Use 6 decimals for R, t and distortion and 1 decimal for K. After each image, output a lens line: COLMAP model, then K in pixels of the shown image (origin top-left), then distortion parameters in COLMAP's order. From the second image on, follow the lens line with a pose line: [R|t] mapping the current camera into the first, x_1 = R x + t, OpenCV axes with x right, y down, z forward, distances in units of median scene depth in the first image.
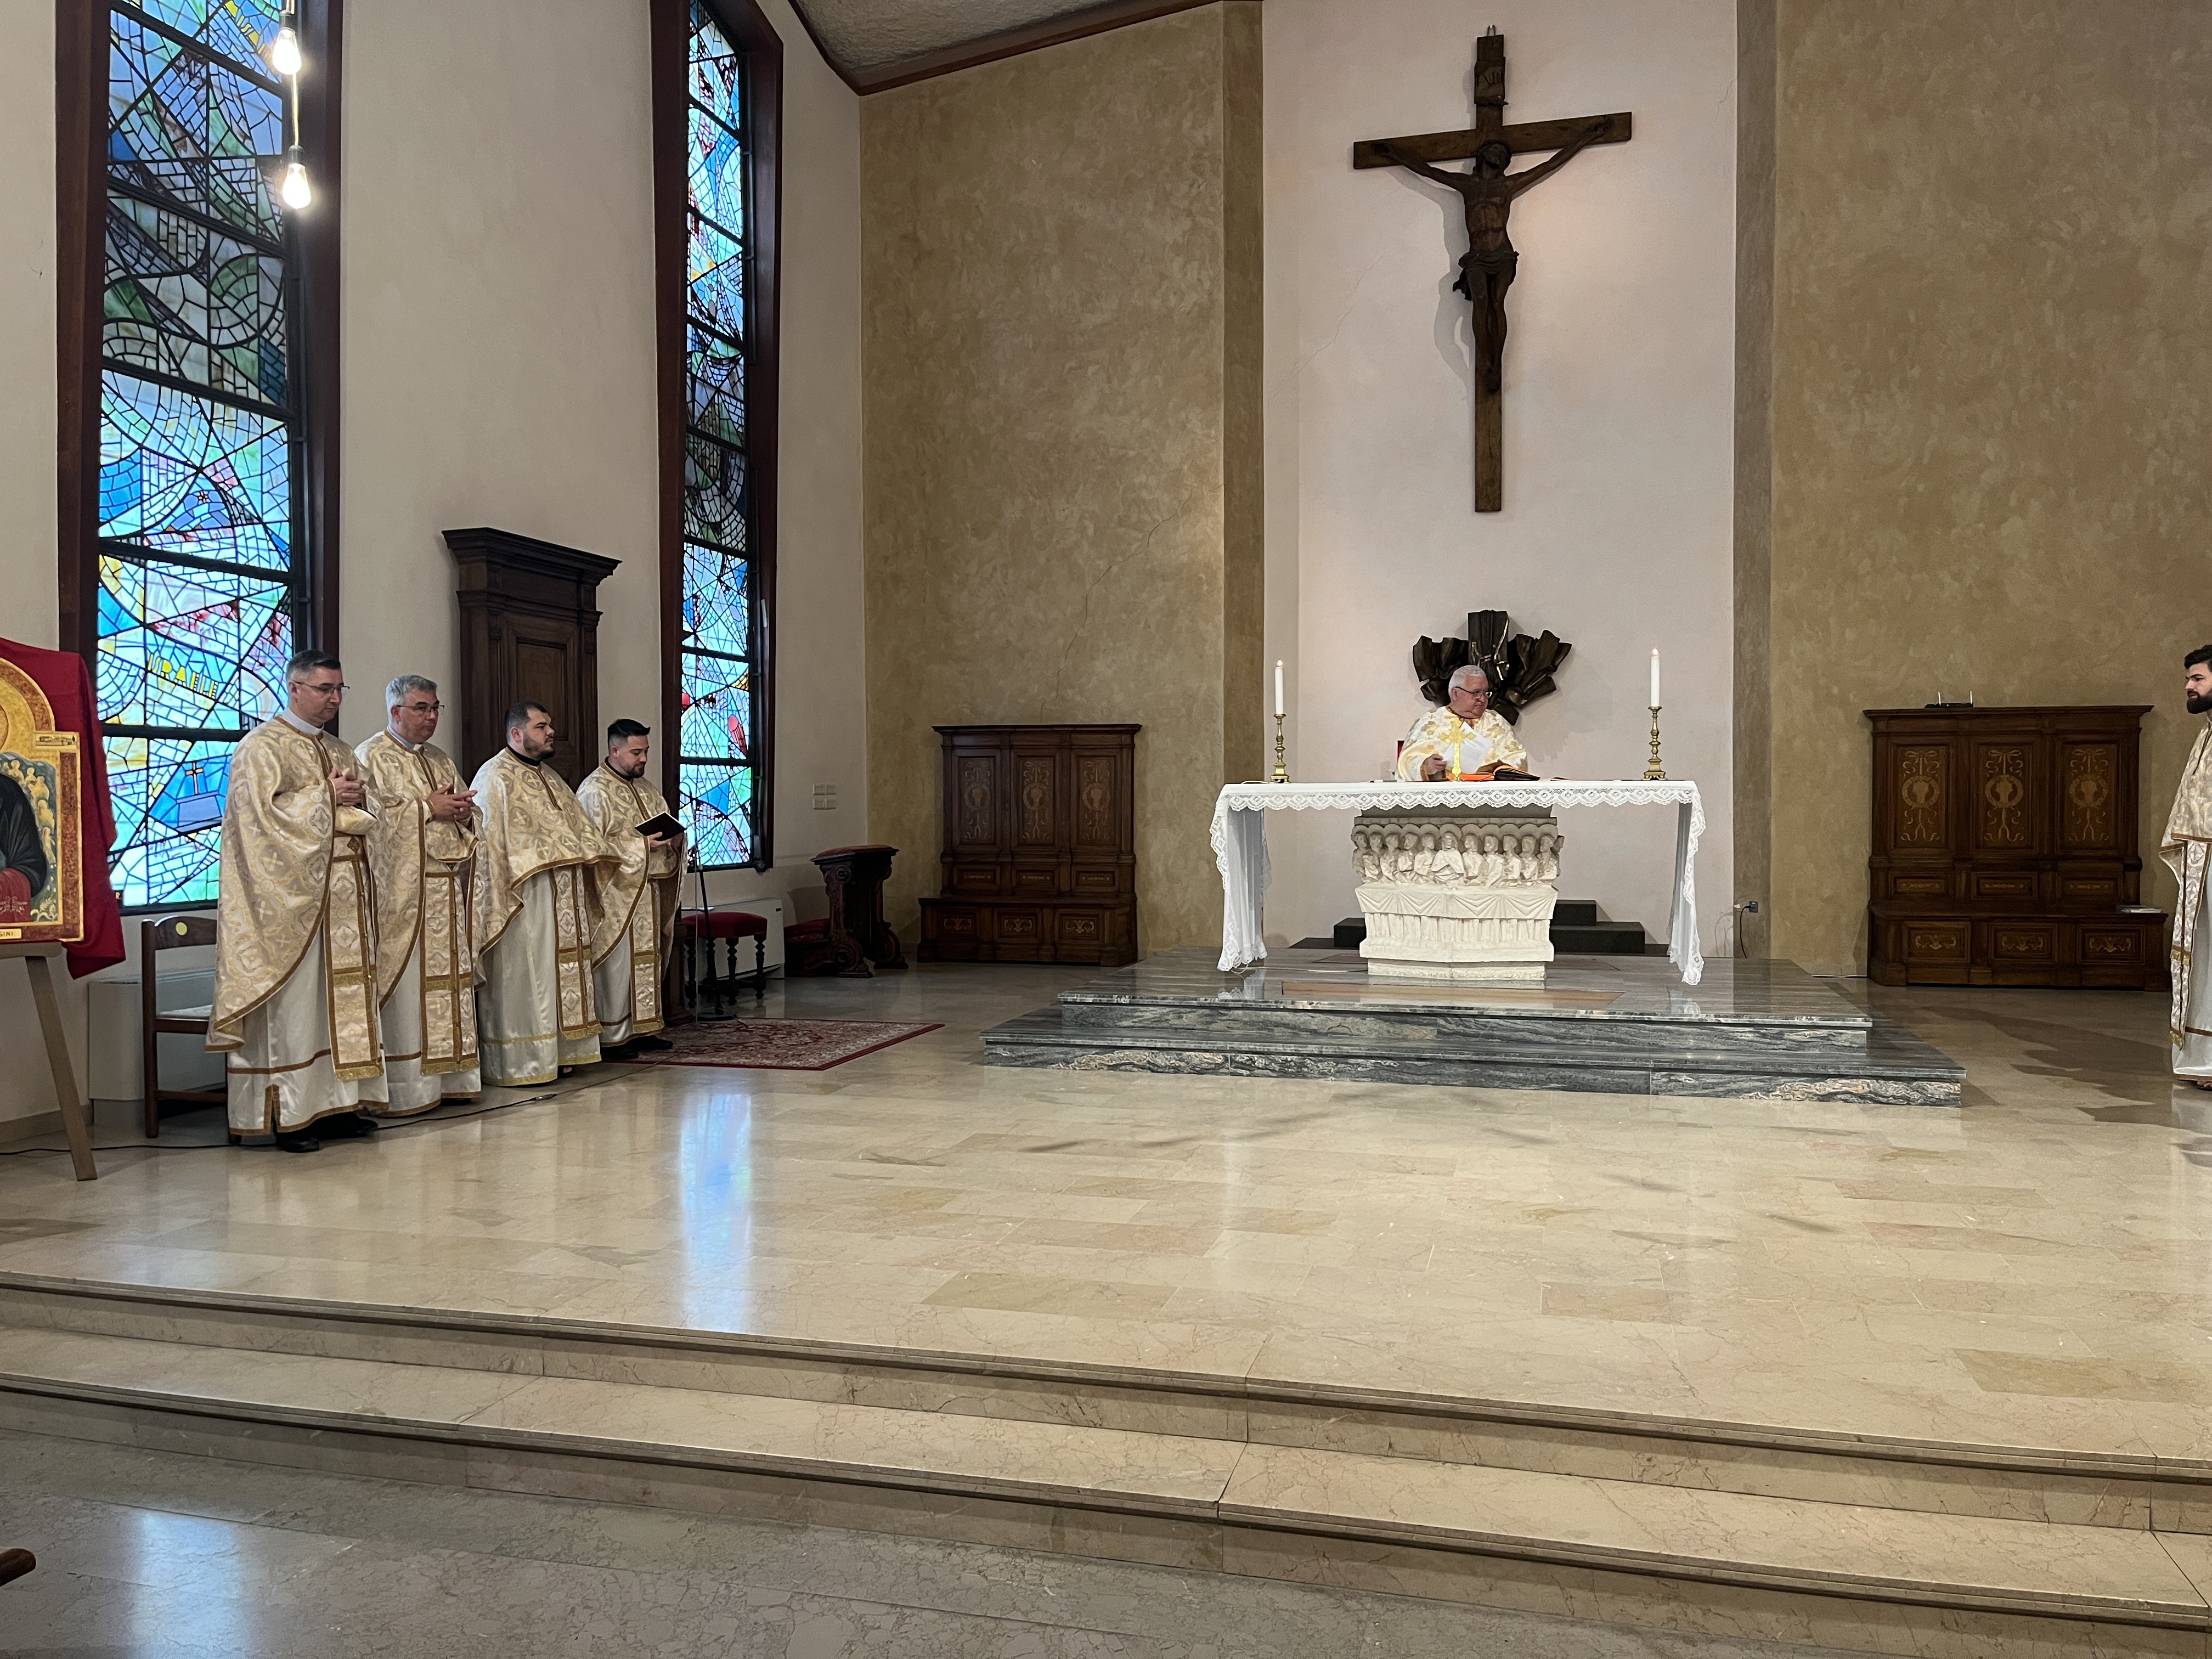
lens RADIAL K [[1669.3, 0, 1108.8], [0, 1669.3, 829.6], [0, 0, 1]] dist [0.074251, -0.095118]
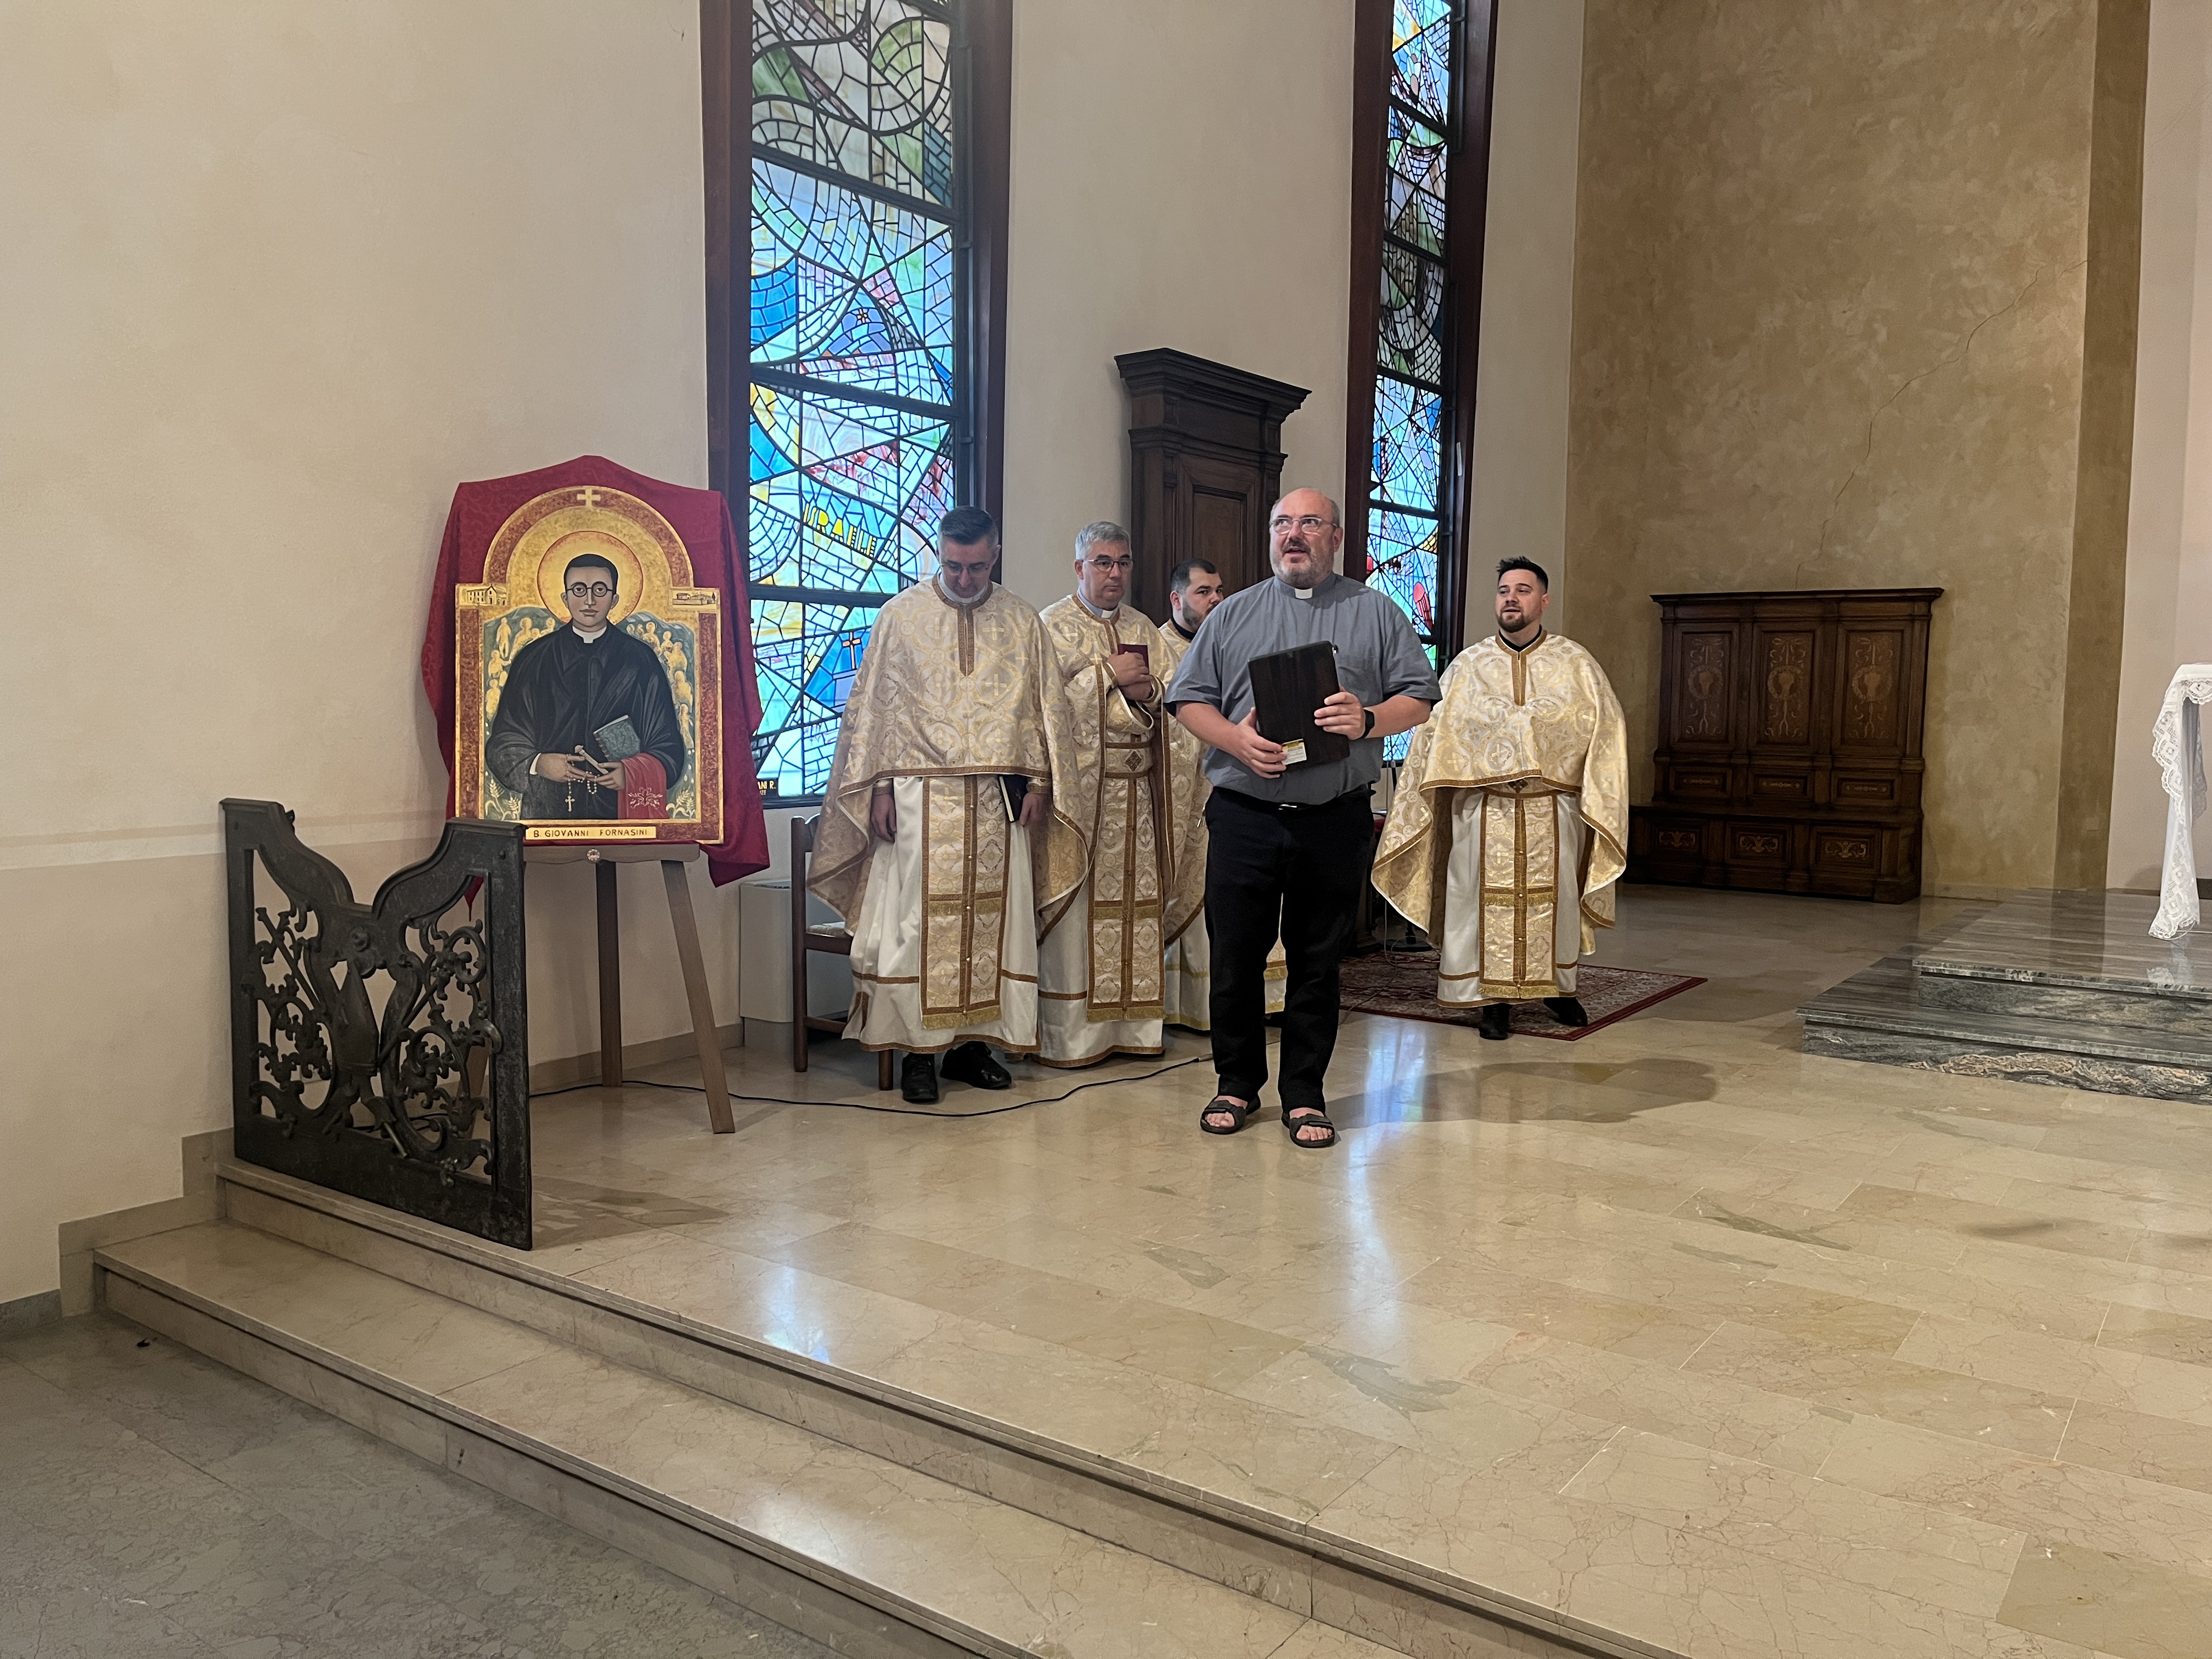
lens RADIAL K [[1673.0, 0, 1103.3], [0, 1673.0, 828.3], [0, 0, 1]] dist [0.064417, -0.077990]
pose [[0.935451, 0.040596, -0.351118, -0.072100], [-0.017377, 0.997463, 0.069031, -0.000544], [0.353030, -0.058474, 0.933783, 0.149828]]
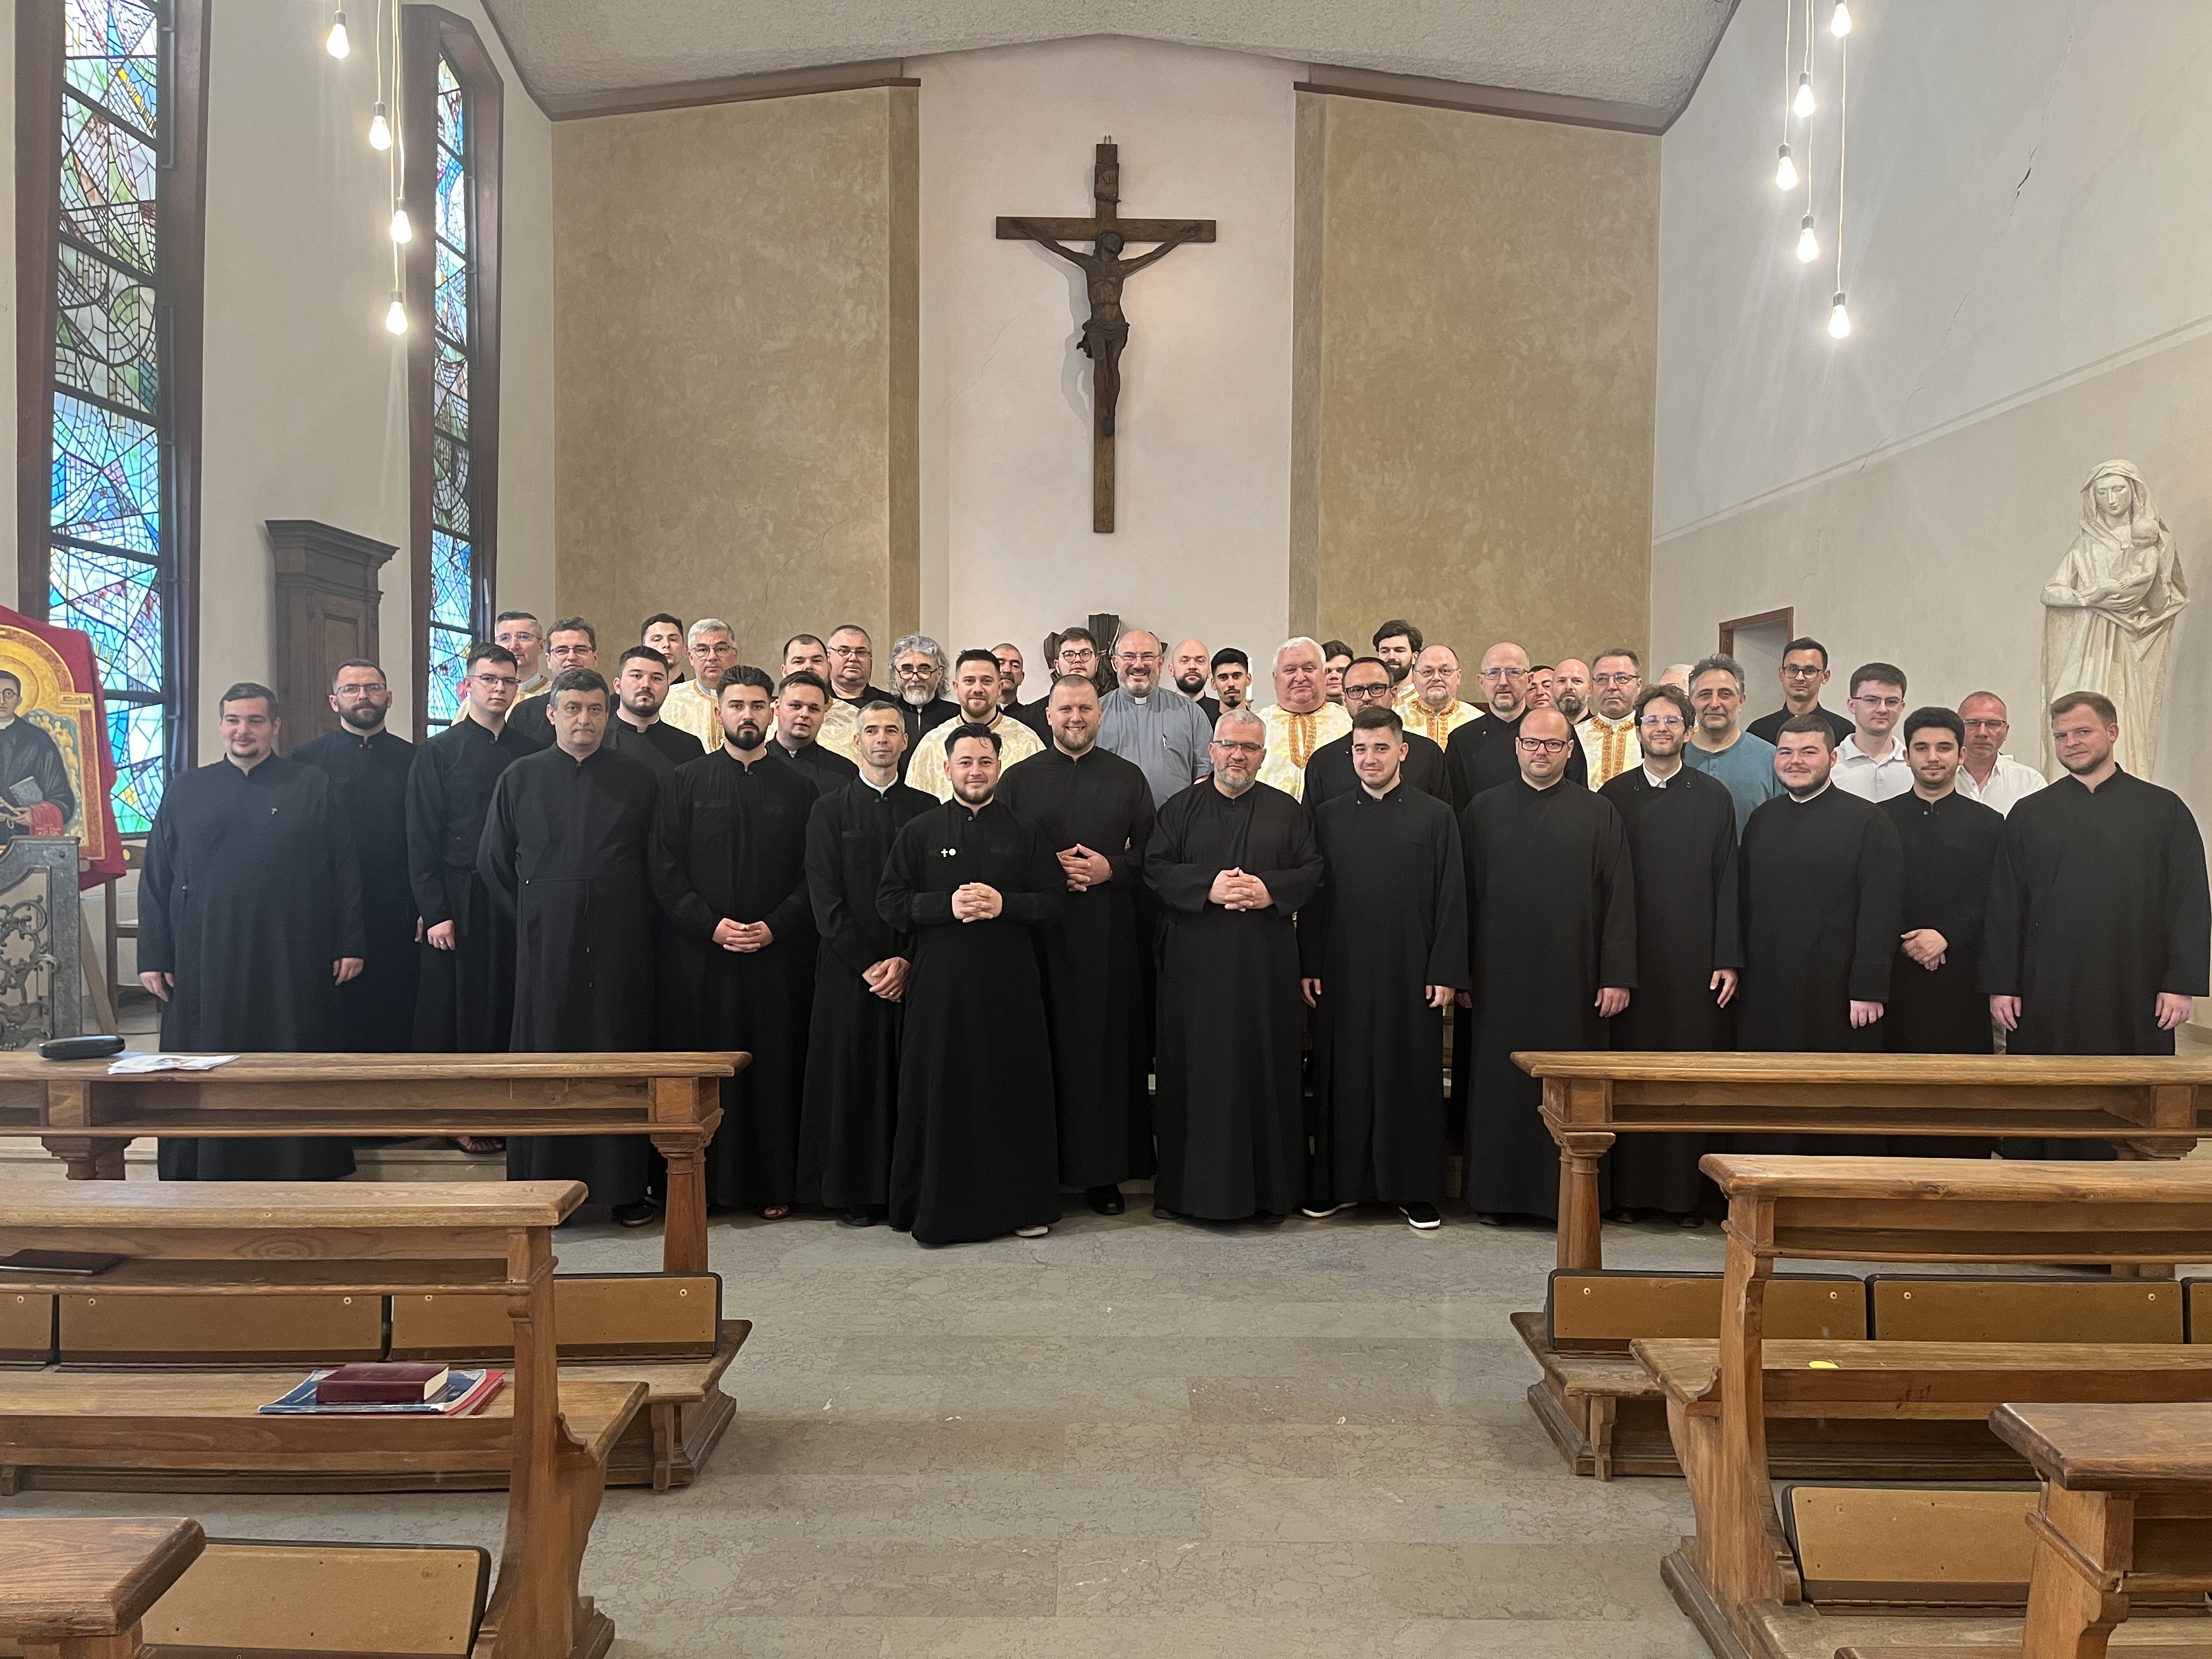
lens RADIAL K [[1669.9, 0, 1108.1], [0, 1669.9, 826.3], [0, 0, 1]] dist [0.067182, -0.093517]
pose [[0.963430, 0.003464, 0.267936, -0.109201], [-0.008004, 0.999842, 0.015853, 0.007405], [-0.267839, -0.017418, 0.963306, -0.204772]]
